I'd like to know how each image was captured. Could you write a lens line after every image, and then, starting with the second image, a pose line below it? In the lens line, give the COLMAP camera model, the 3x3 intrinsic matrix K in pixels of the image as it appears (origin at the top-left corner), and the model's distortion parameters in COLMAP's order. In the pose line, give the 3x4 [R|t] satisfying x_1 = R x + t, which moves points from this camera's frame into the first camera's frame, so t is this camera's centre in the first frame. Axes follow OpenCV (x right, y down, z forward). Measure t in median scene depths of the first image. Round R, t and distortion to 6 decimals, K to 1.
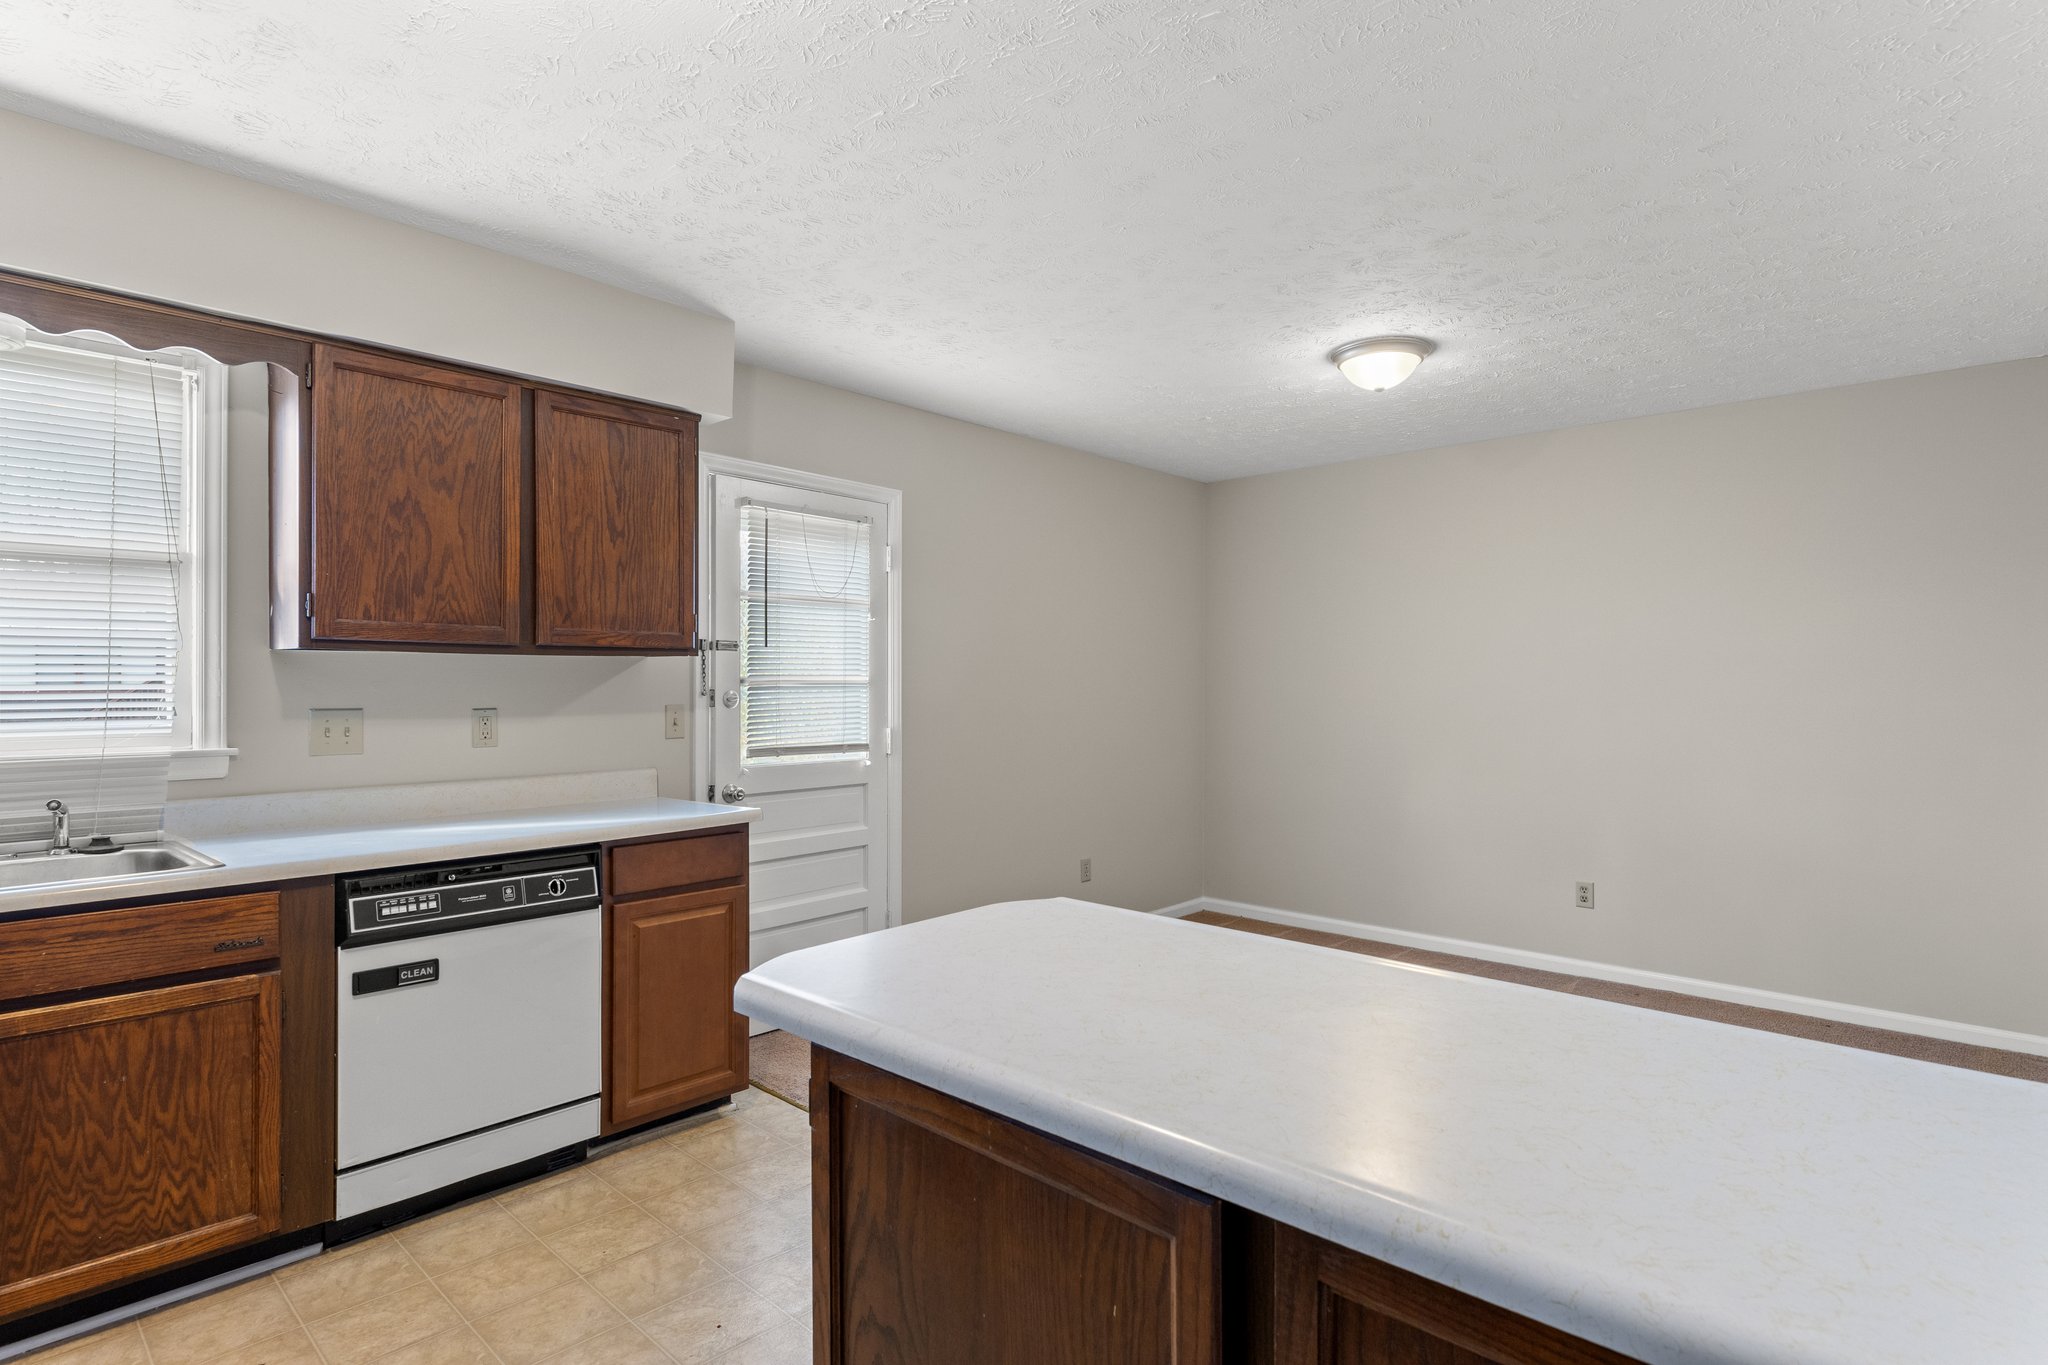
lens RADIAL K [[1055.9, 0, 1024.1], [0, 1055.9, 688.3], [0, 0, 1]] dist [-0.002724, -0.001389]
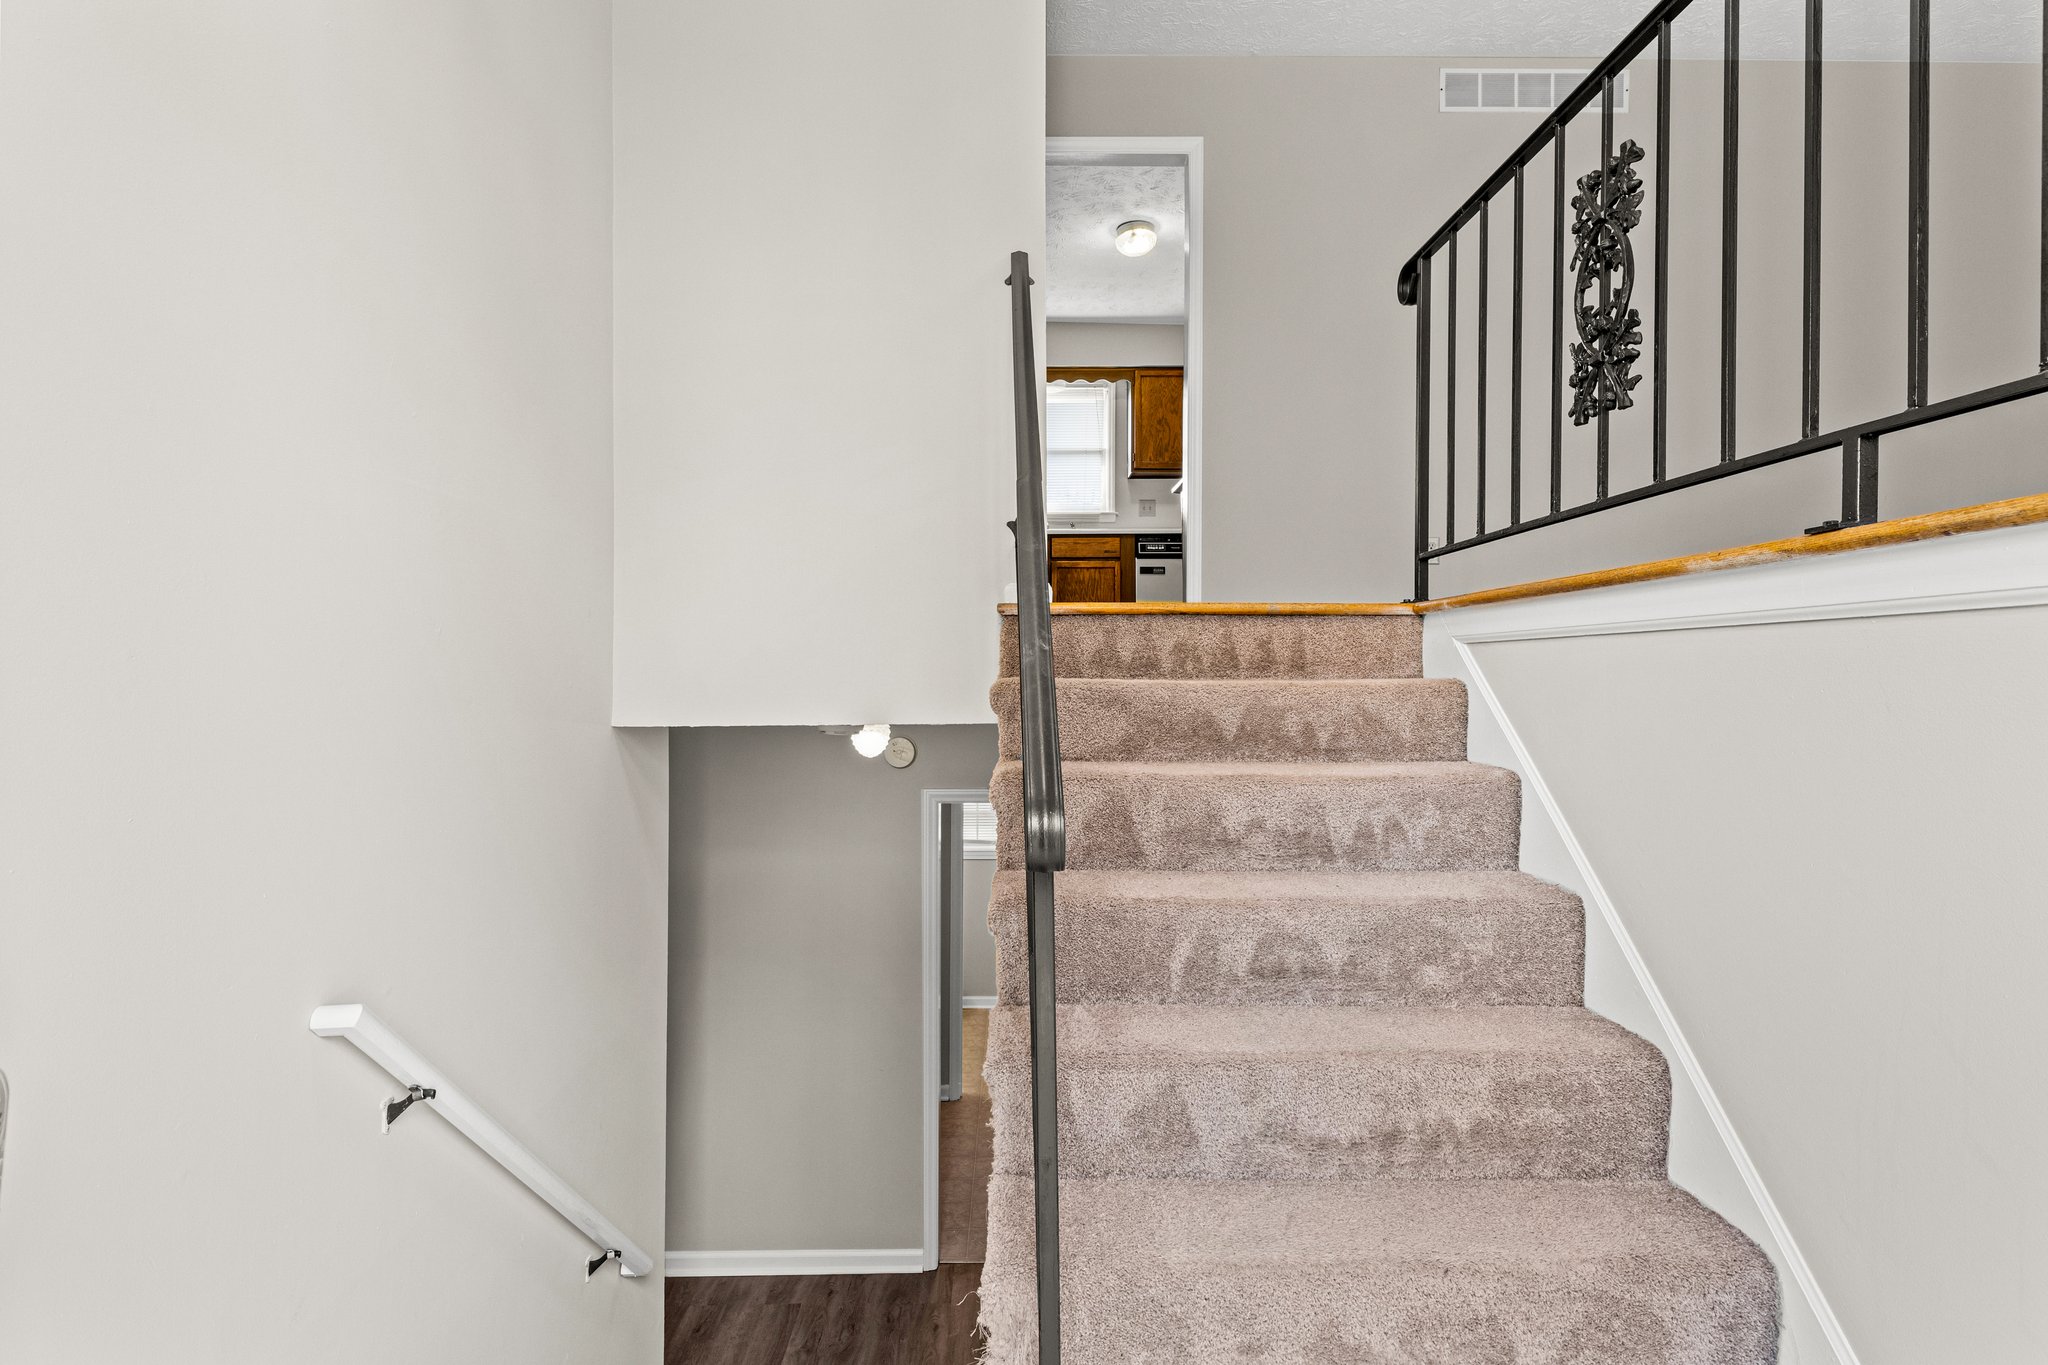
lens RADIAL K [[1055.9, 0, 1021.4], [0, 1055.9, 680.3], [0, 0, 1]] dist [-0.002724, -0.001389]
pose [[0.688683, 0.008683, -0.725010, 1.356788], [-0.003271, 0.999955, 0.008869, 0.557613], [0.725055, -0.003737, 0.688681, -1.379659]]
